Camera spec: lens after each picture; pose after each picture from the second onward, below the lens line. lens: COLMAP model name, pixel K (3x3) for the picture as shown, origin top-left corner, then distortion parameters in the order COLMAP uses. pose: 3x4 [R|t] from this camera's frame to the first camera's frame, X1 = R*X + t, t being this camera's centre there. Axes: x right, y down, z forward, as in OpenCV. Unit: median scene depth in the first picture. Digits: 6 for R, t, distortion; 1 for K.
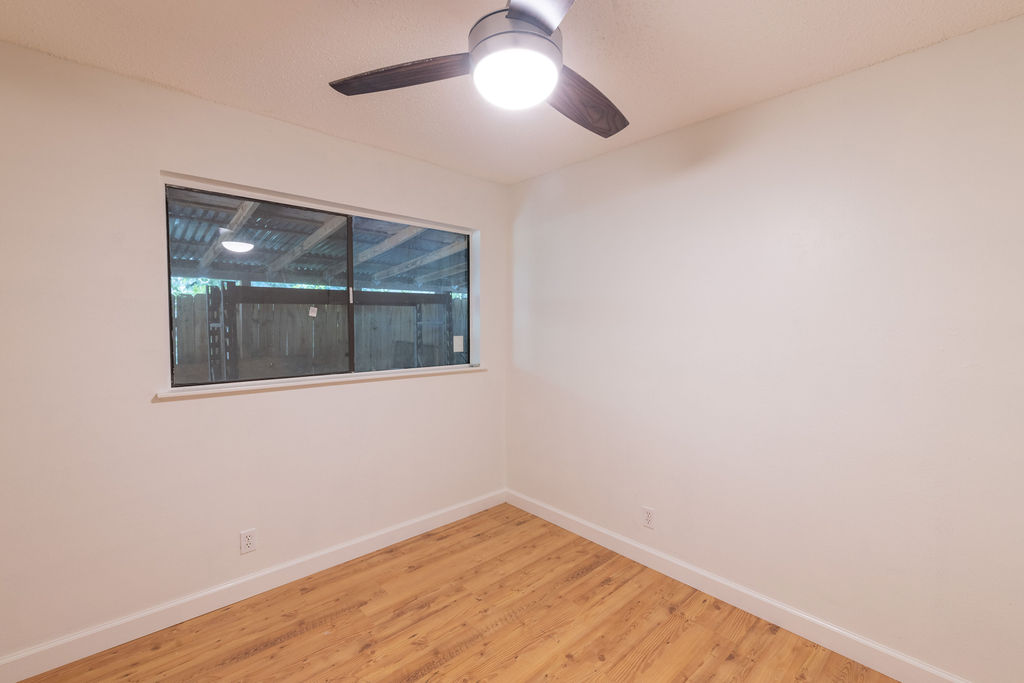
lens RADIAL K [[436.2, 0, 507.6], [0, 436.2, 336.5], [0, 0, 1]] dist [0.004517, 0.000329]
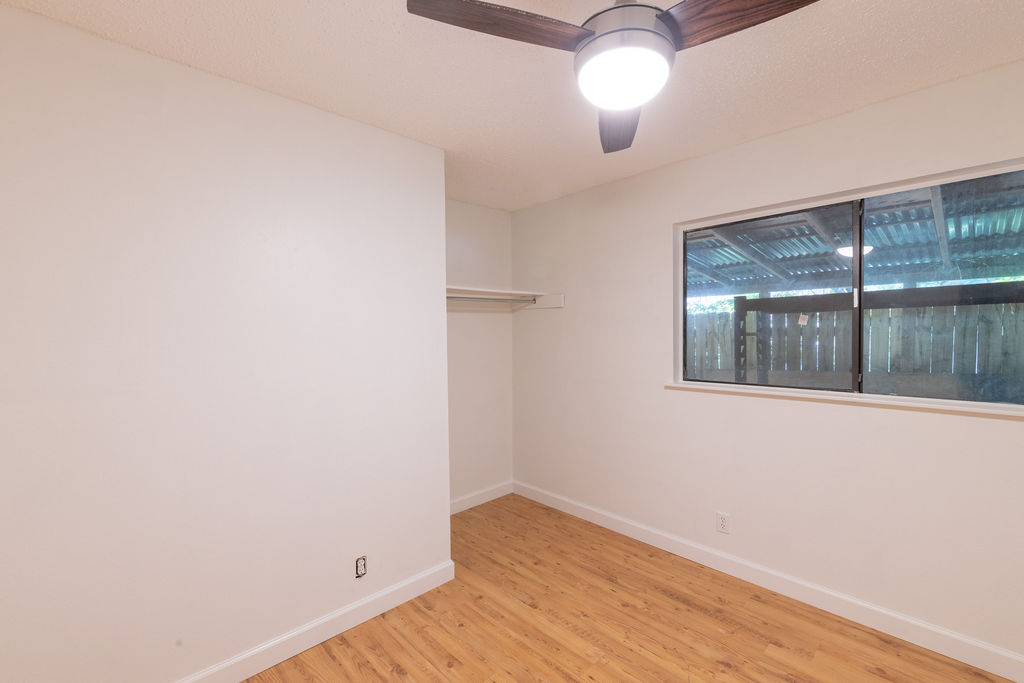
lens RADIAL K [[436.2, 0, 515.2], [0, 436.2, 343.5], [0, 0, 1]] dist [0.004517, 0.000329]
pose [[0.039918, 0.019836, -0.999006, 0.512069], [-0.022385, 0.999570, 0.018953, -0.011450], [0.998952, 0.021606, 0.040344, 0.393165]]
